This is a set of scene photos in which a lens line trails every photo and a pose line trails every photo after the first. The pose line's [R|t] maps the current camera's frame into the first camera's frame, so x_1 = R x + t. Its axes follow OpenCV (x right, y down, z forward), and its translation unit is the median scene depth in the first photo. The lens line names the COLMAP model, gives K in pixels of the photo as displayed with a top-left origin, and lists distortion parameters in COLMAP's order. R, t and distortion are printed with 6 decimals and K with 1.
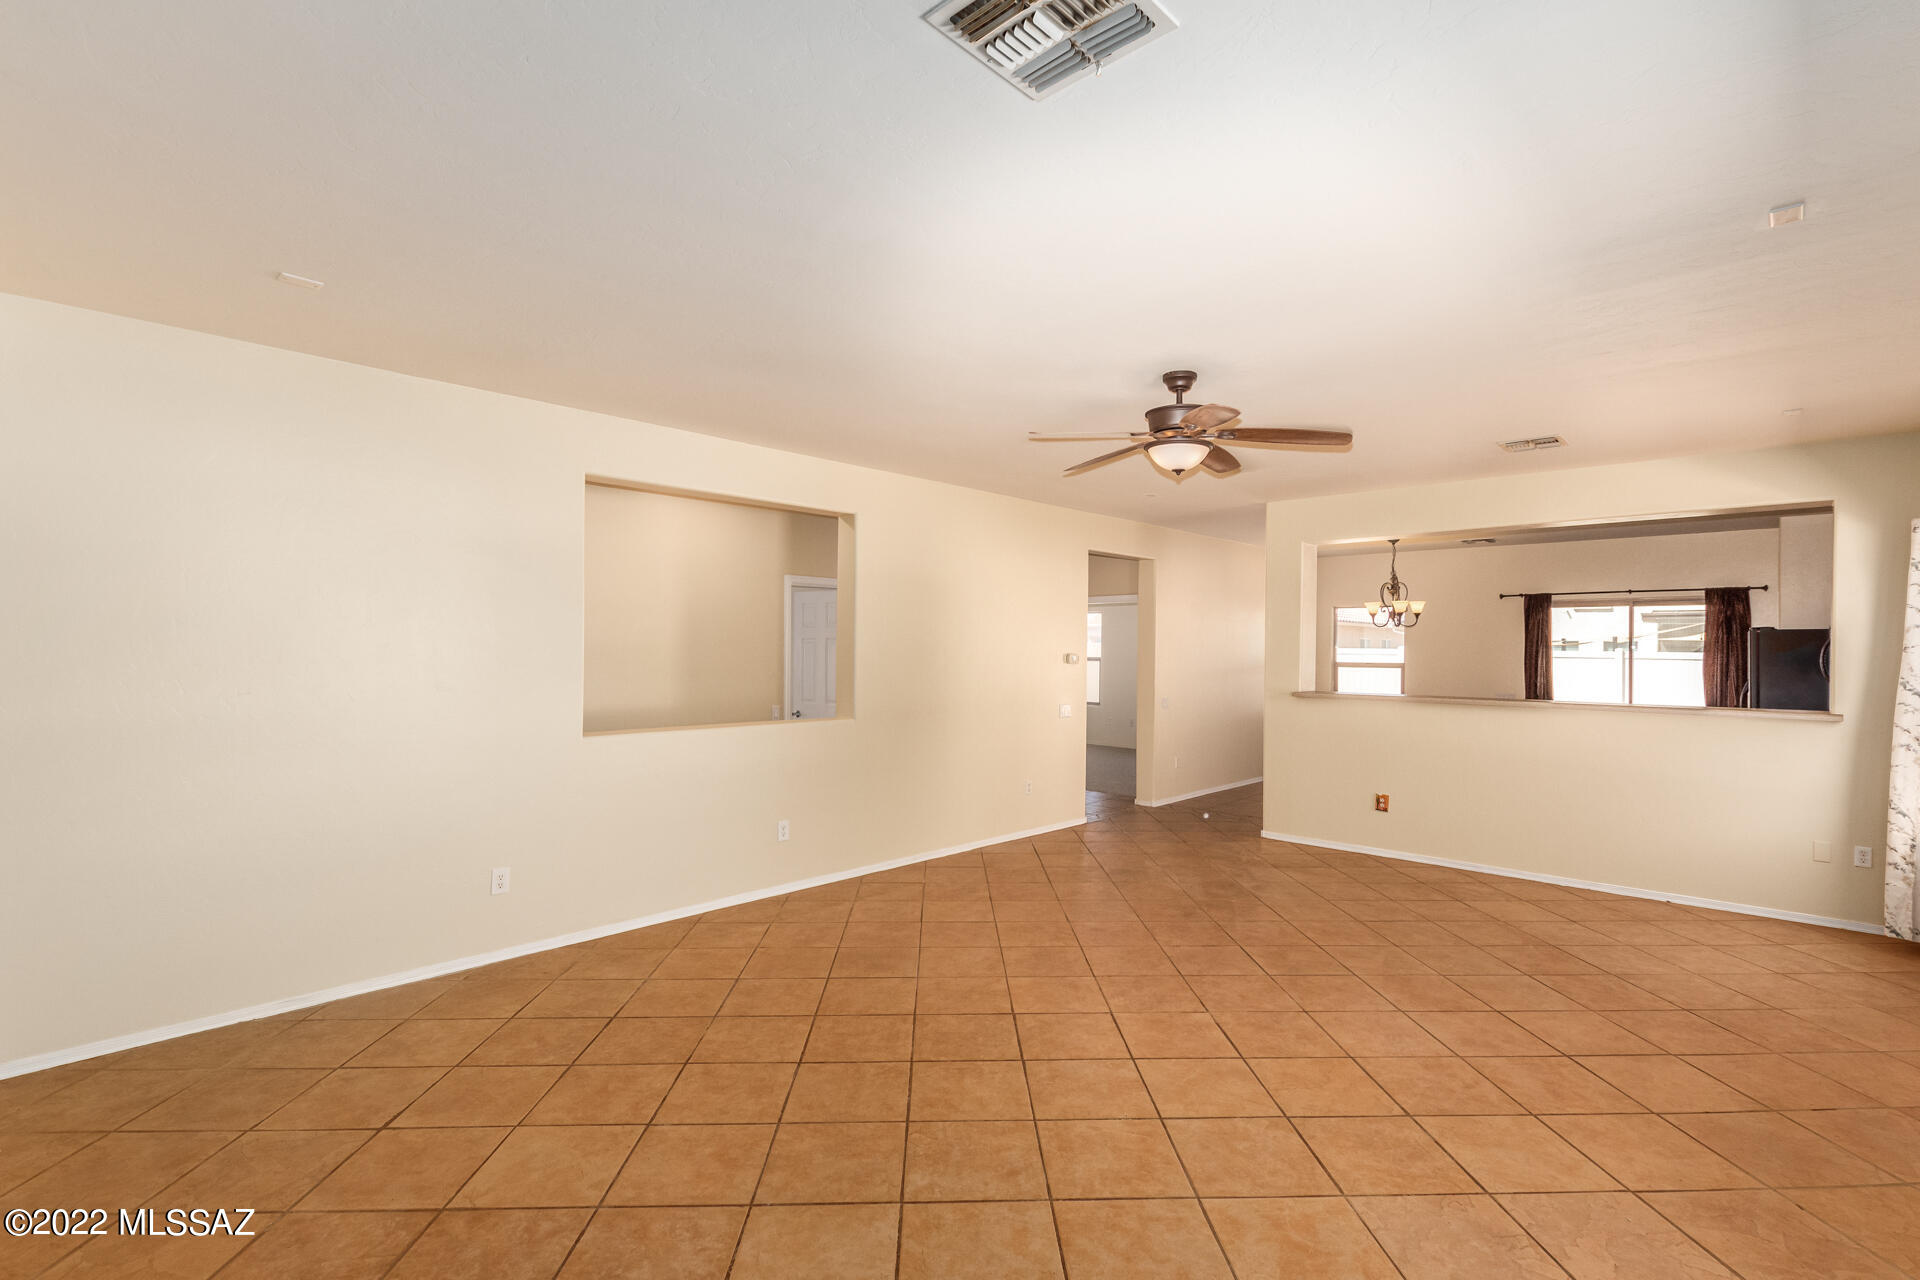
lens RADIAL K [[884.0, 0, 980.4], [0, 884.0, 639.1], [0, 0, 1]] dist [0.004904, -0.001948]
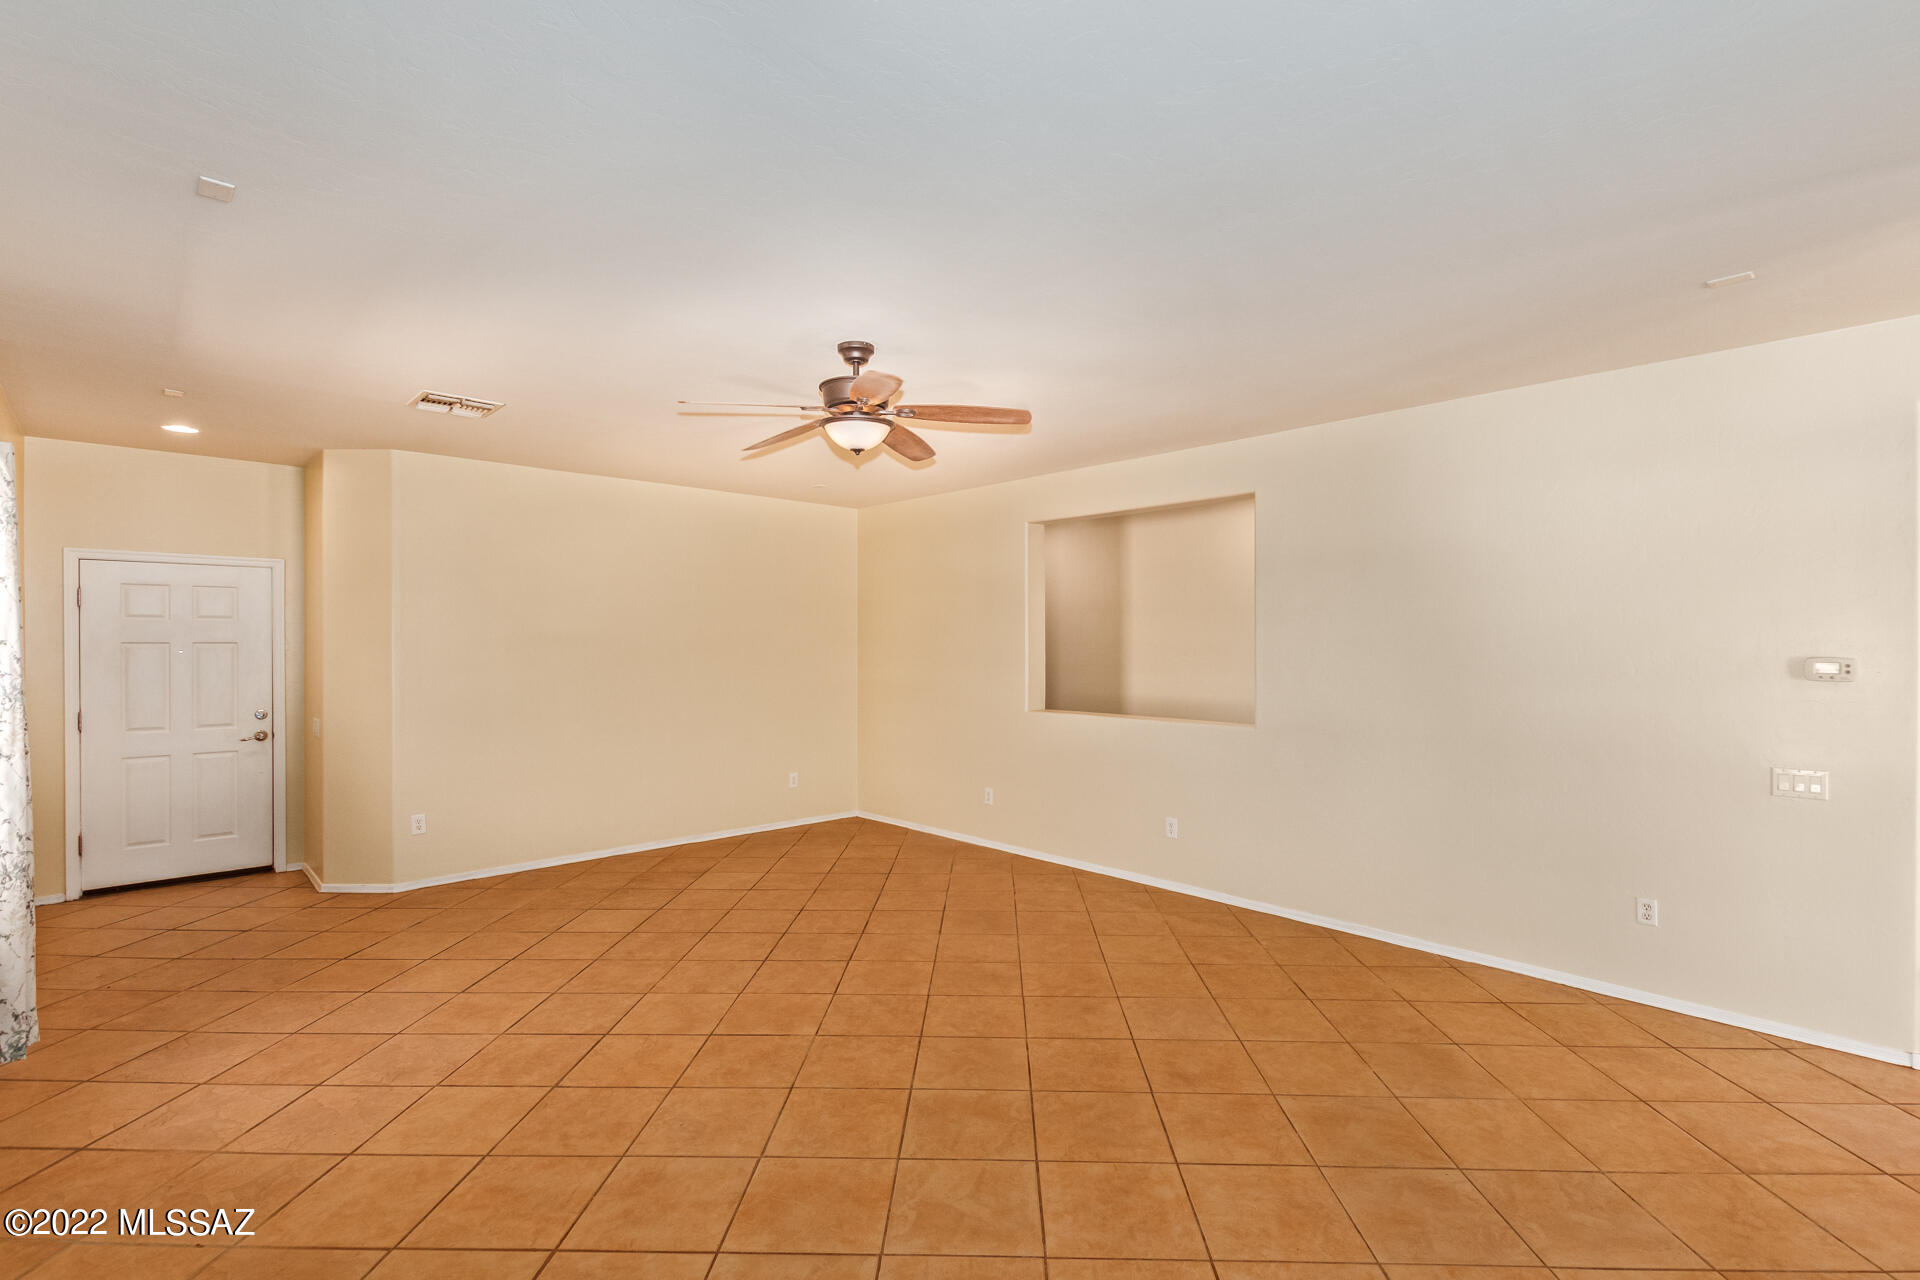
lens RADIAL K [[884.0, 0, 967.2], [0, 884.0, 646.4], [0, 0, 1]] dist [0.004904, -0.001948]
pose [[-0.060353, -0.004753, -0.998166, 1.025379], [0.007261, 0.999960, -0.005200, 0.015315], [0.998151, -0.007561, -0.060316, 1.057642]]
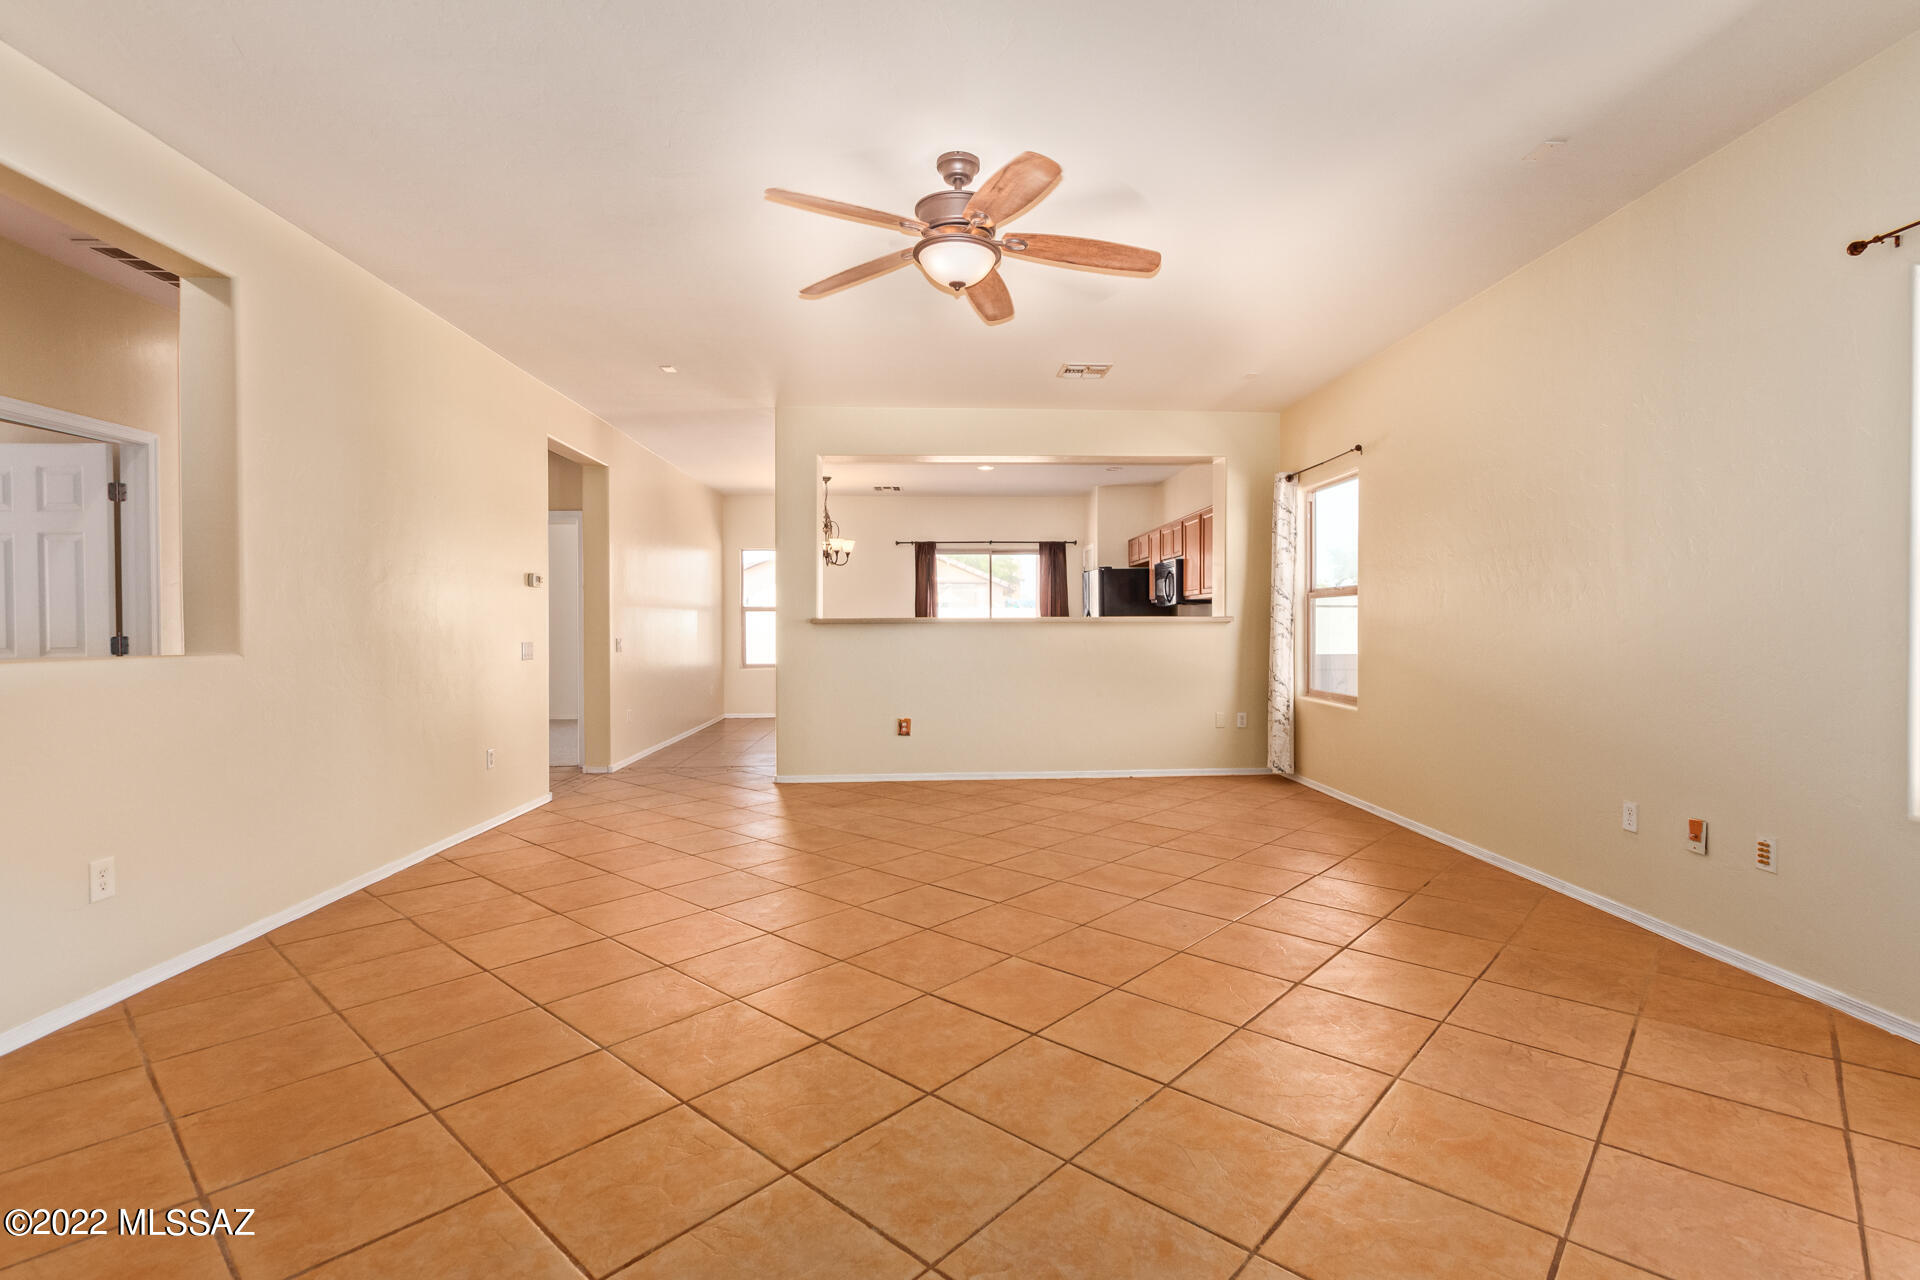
lens RADIAL K [[884.0, 0, 974.8], [0, 884.0, 639.9], [0, 0, 1]] dist [0.004904, -0.001948]
pose [[0.694548, -0.023382, 0.719066, -0.301824], [0.003110, 0.999560, 0.029499, 0.090921], [-0.719439, -0.018252, 0.694316, 0.401402]]
